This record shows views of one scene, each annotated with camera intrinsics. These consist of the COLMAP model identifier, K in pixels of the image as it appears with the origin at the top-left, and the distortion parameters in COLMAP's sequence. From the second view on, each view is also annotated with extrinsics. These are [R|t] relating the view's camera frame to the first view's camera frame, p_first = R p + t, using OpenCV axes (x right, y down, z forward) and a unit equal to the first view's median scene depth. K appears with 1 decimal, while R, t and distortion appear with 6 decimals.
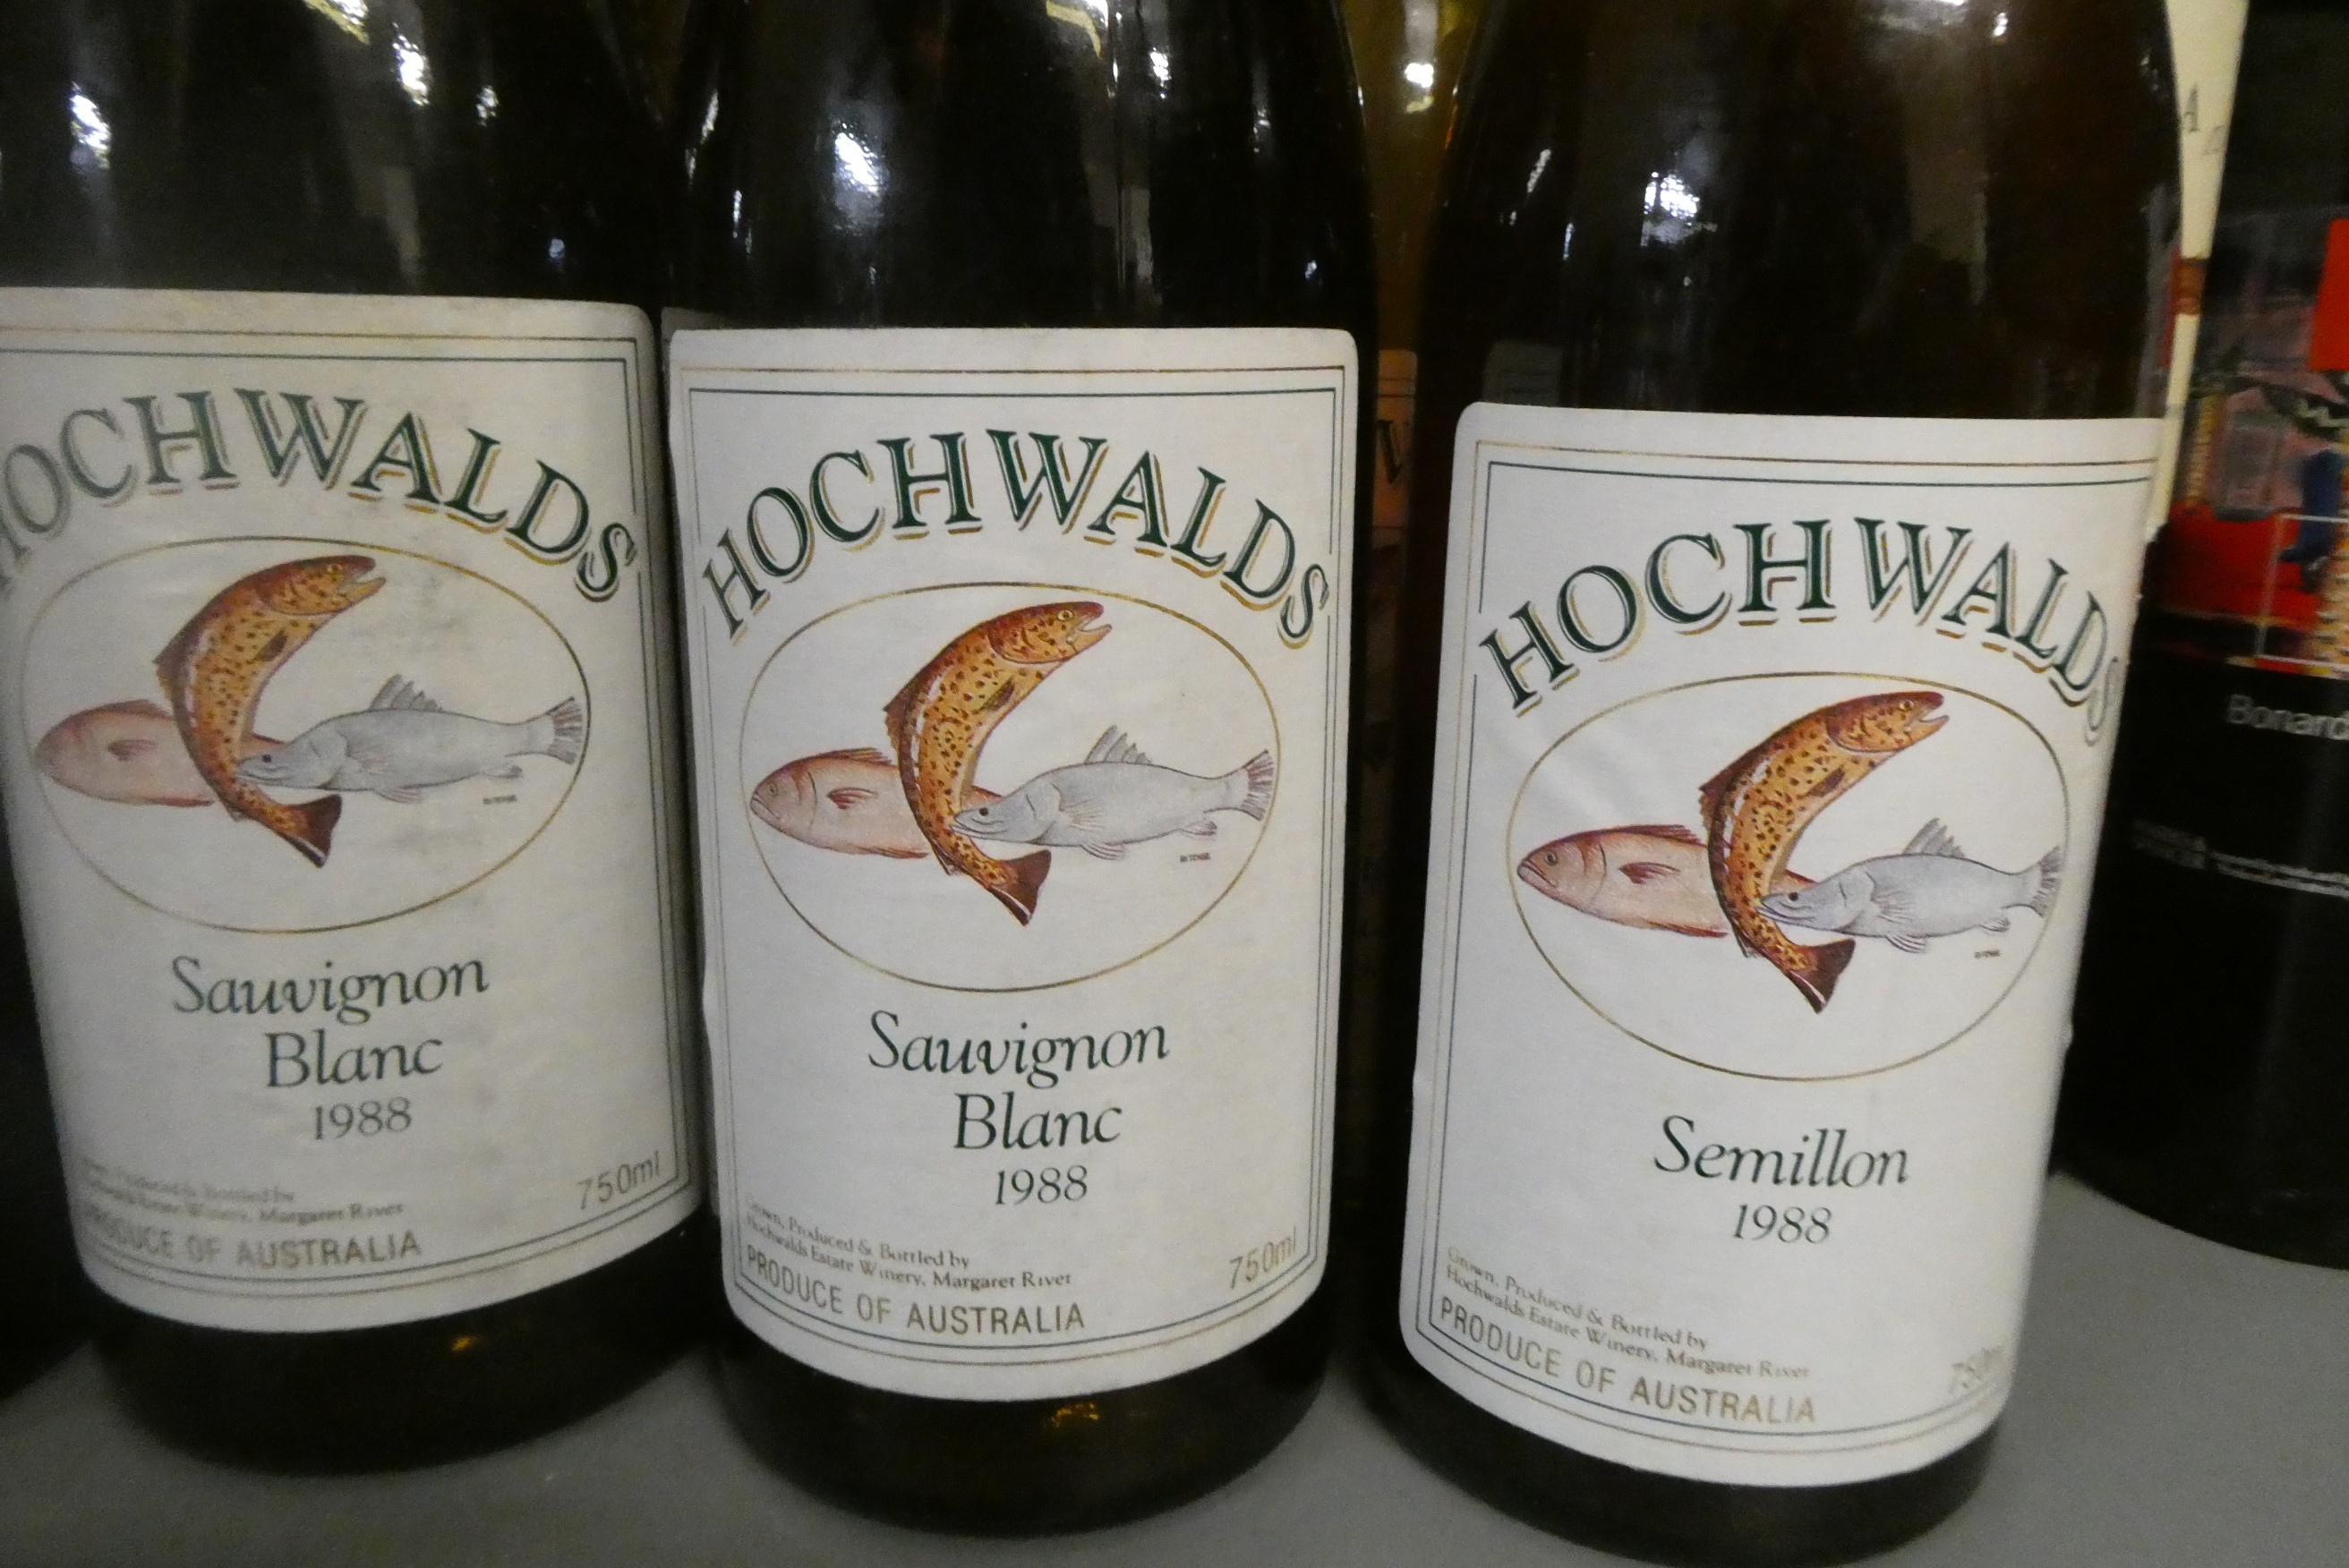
lens RADIAL K [[1612.1, 0, 1174.5], [0, 1612.1, 784.0], [0, 0, 1]] dist [-0.005797, -0.002339]
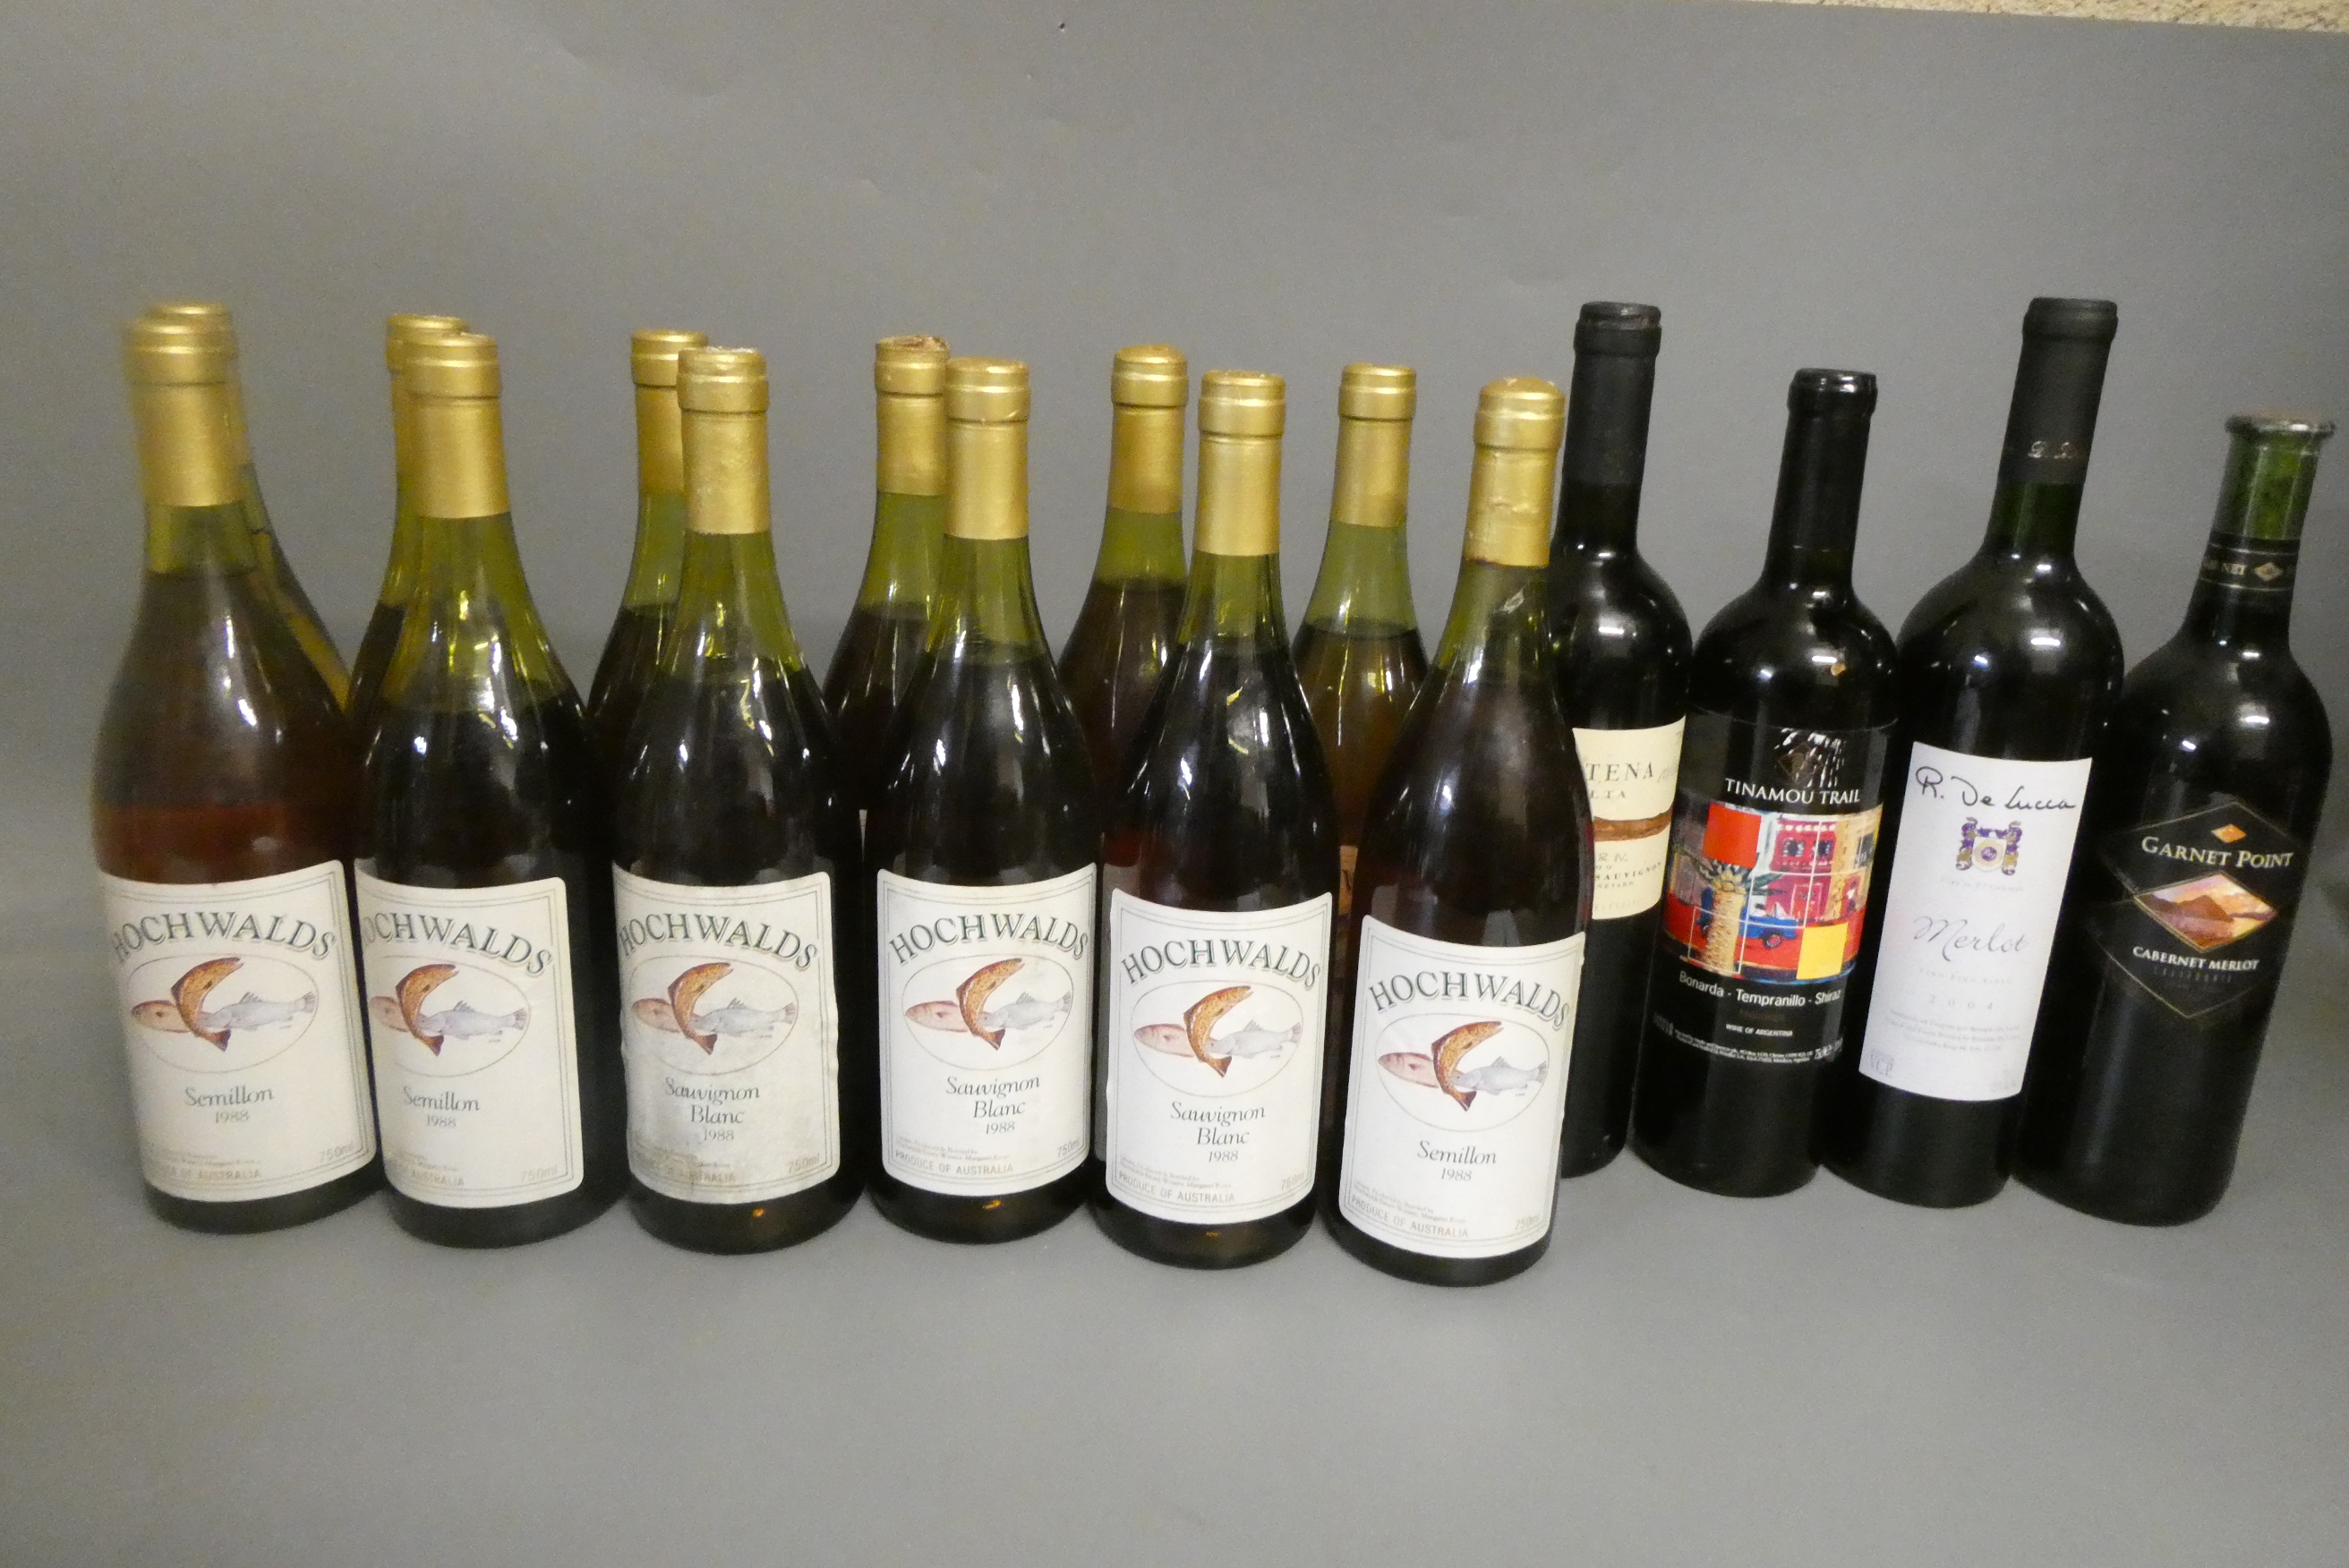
lens RADIAL K [[1612.1, 0, 1174.5], [0, 1612.1, 784.0], [0, 0, 1]] dist [-0.005797, -0.002339]
pose [[0.999613, 0.025502, -0.011117, -0.164697], [-0.024842, 0.998122, 0.055993, -0.663955], [0.012524, -0.055695, 0.998369, -2.147781]]
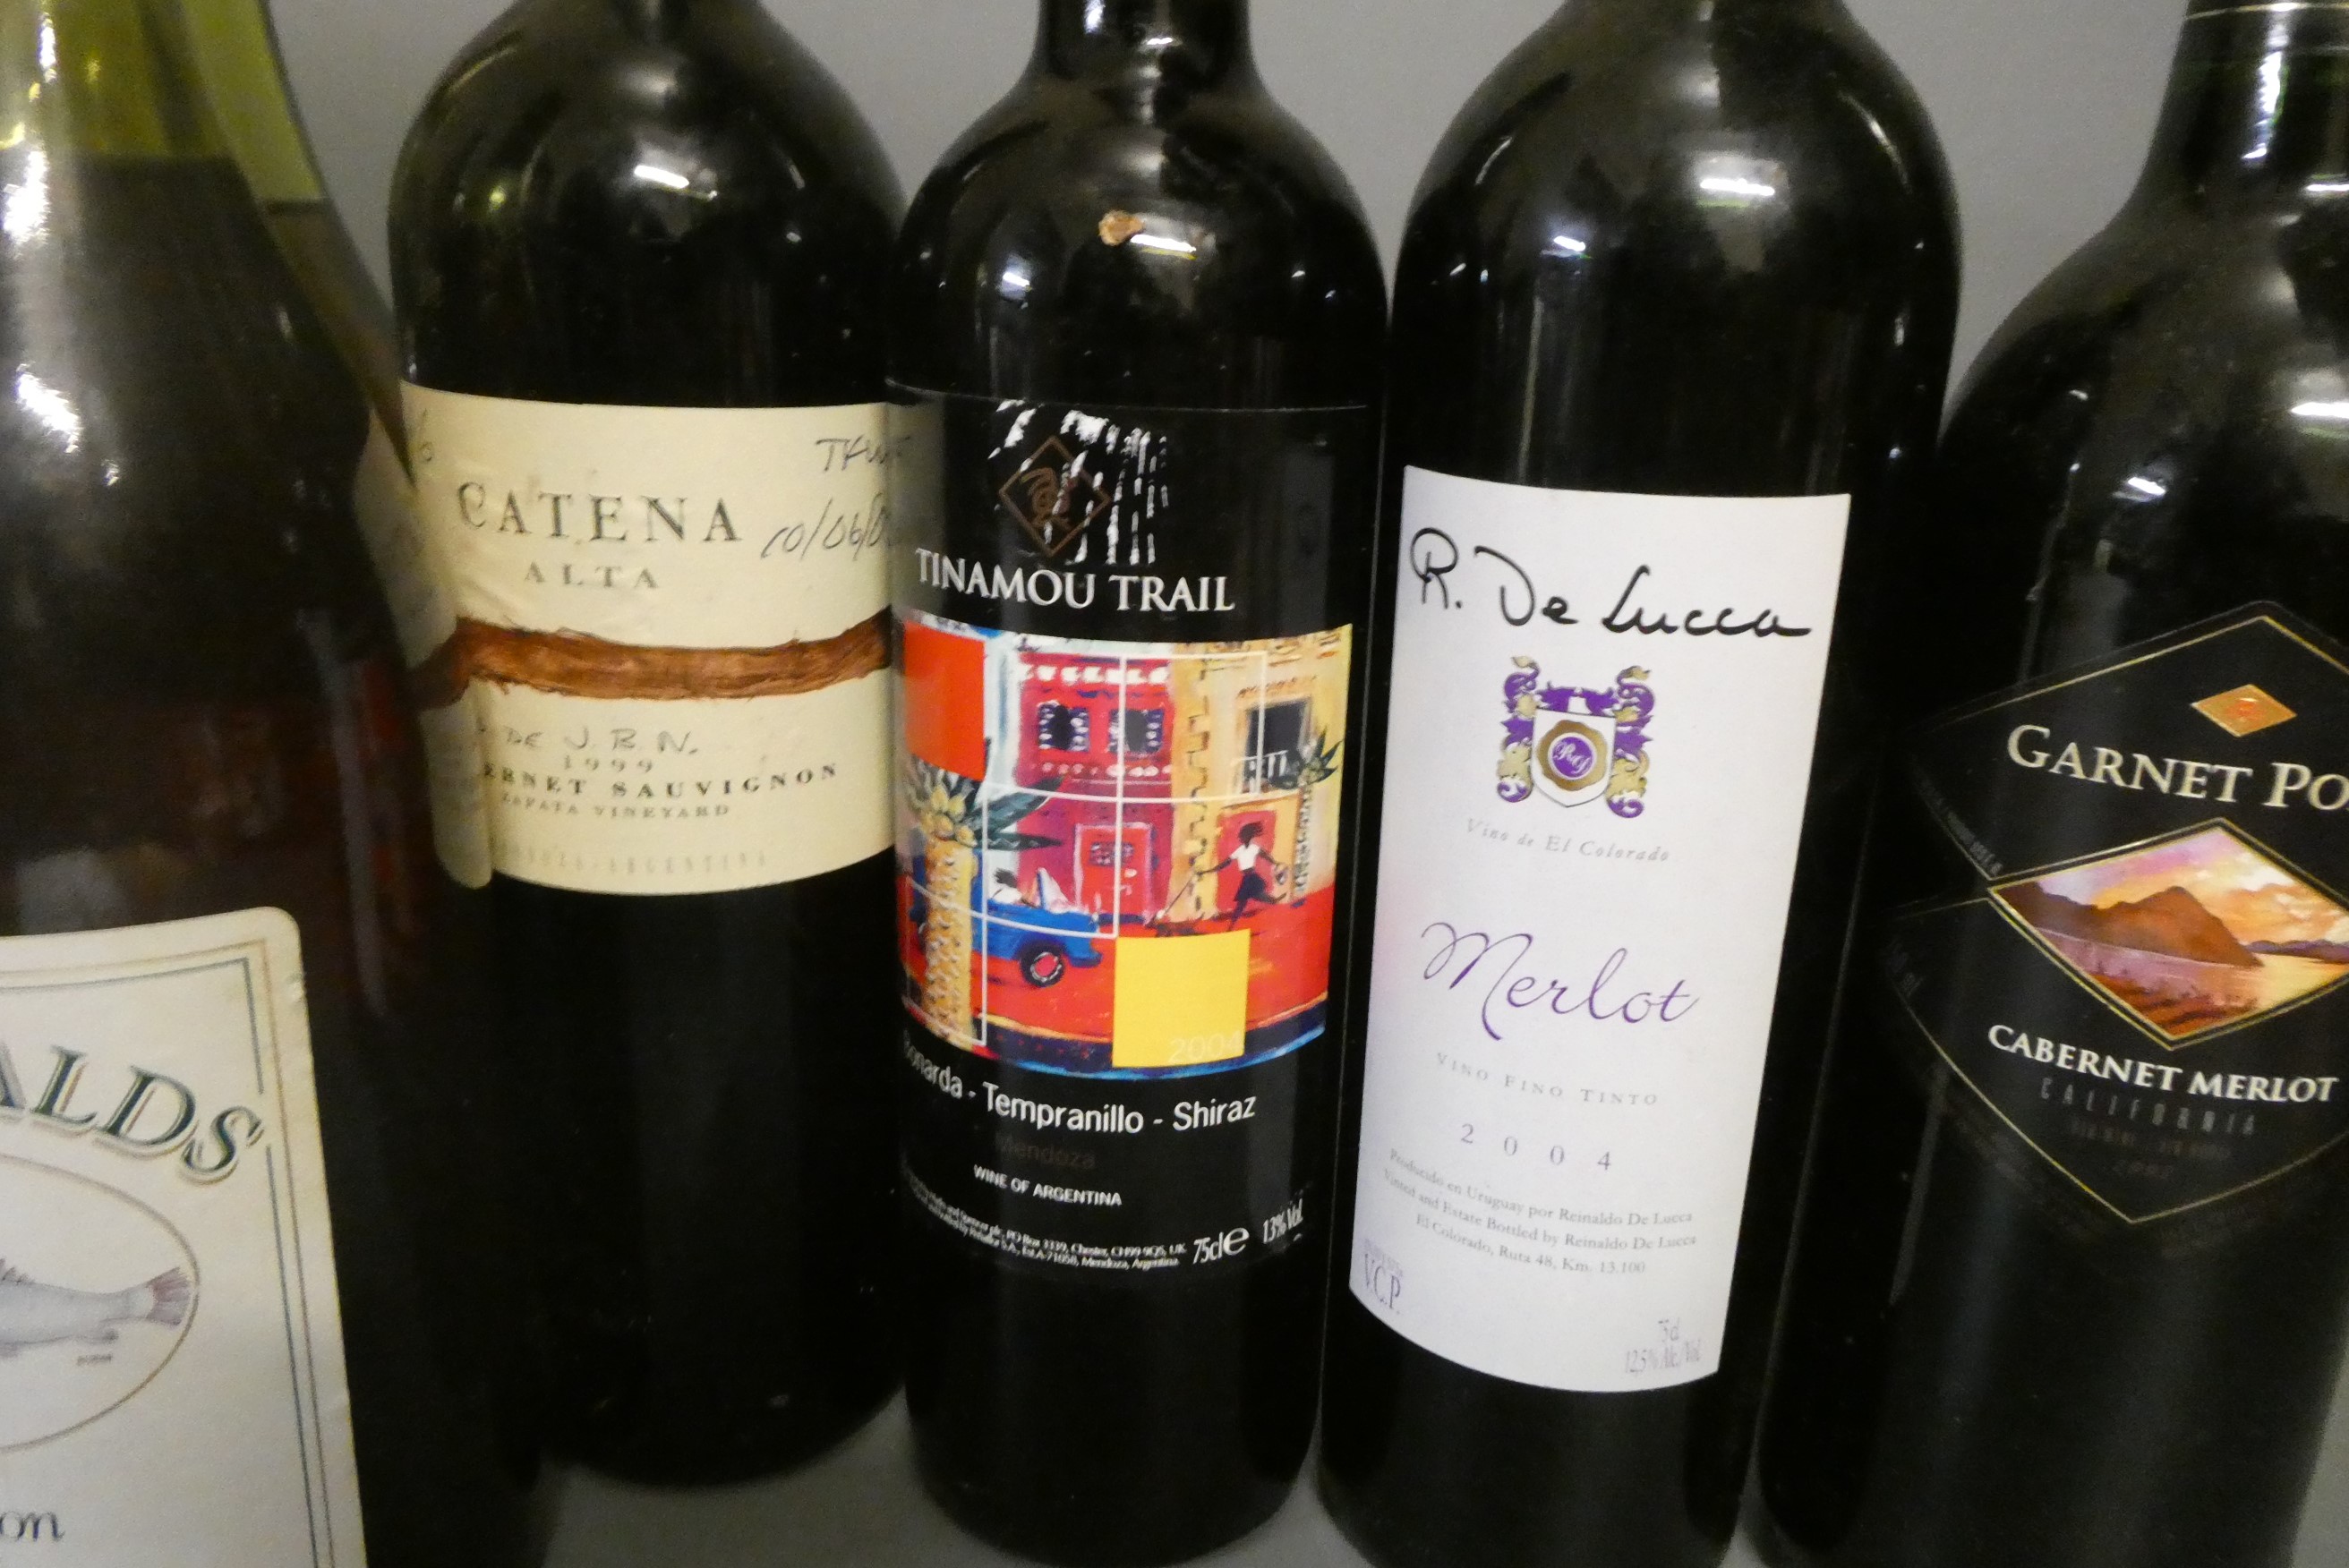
lens RADIAL K [[1612.1, 0, 1174.5], [0, 1612.1, 784.0], [0, 0, 1]] dist [-0.005797, -0.002339]
pose [[0.992984, 0.057199, -0.103494, 1.326454], [-0.052948, 0.997655, 0.043367, -0.388668], [0.105732, -0.037583, 0.993684, -0.057518]]
